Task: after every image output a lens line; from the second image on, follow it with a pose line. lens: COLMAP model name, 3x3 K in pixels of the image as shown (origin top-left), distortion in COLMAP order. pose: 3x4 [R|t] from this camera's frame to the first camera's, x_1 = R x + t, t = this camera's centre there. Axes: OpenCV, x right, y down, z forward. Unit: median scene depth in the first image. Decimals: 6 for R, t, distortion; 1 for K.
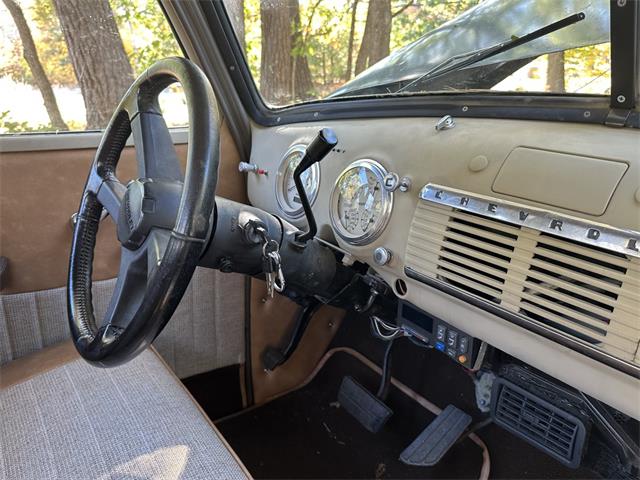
lens RADIAL K [[483.0, 0, 327.5], [0, 483.0, 216.2], [0, 0, 1]] dist [-0.000084, -0.001915]
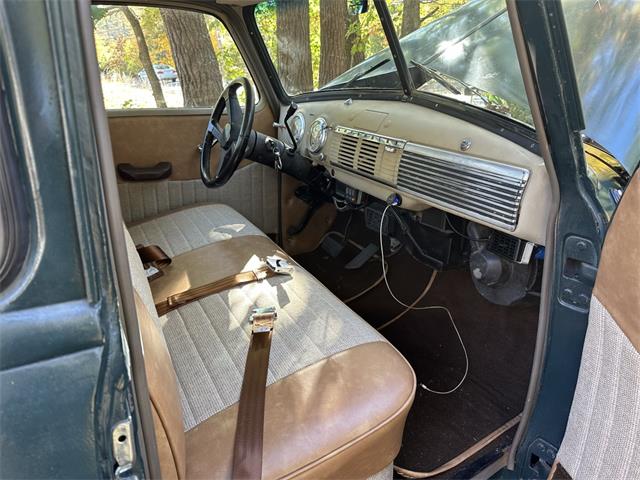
lens RADIAL K [[476.1, 0, 322.0], [0, 476.1, 230.7], [0, 0, 1]] dist [0.052034, -0.074743]
pose [[0.986439, 0.037866, -0.159701, 0.487437], [-0.029501, 0.998082, 0.054433, 0.308597], [0.161456, -0.048984, 0.985663, -1.340218]]
